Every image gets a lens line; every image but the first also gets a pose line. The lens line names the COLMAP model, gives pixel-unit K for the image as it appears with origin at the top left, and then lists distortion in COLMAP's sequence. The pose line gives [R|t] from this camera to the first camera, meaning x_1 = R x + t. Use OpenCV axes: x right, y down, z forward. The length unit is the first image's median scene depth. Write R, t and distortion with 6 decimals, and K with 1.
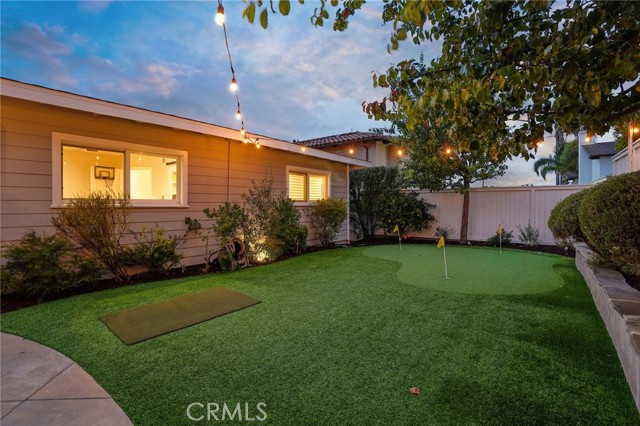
lens RADIAL K [[300.2, 0, 323.0], [0, 300.2, 212.9], [0, 0, 1]] dist [-0.064300, 0.028664]
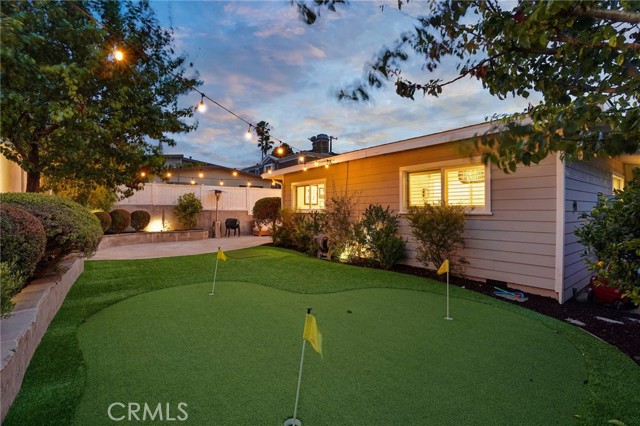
lens RADIAL K [[300.2, 0, 323.0], [0, 300.2, 212.9], [0, 0, 1]] dist [-0.064300, 0.028664]
pose [[-0.242110, -0.003037, -0.970244, 0.921887], [-0.027196, 0.999623, 0.003657, -0.027286], [0.969868, 0.027273, -0.242102, 1.173422]]
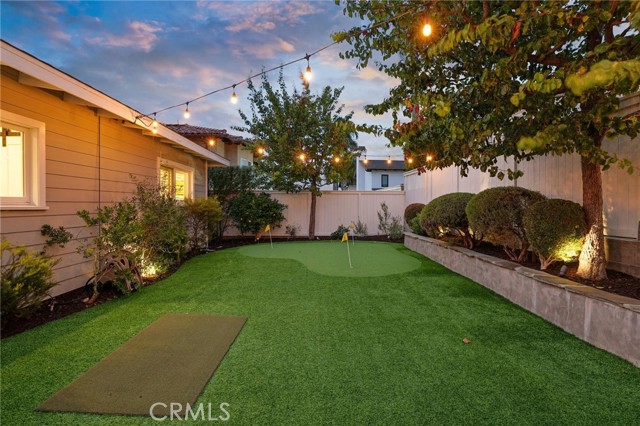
lens RADIAL K [[300.2, 0, 323.0], [0, 300.2, 212.9], [0, 0, 1]] dist [-0.064300, 0.028664]
pose [[0.772748, -0.013581, 0.634567, -0.338100], [0.012171, 0.999904, 0.006578, -0.006994], [-0.634596, 0.002640, 0.772840, 0.107120]]
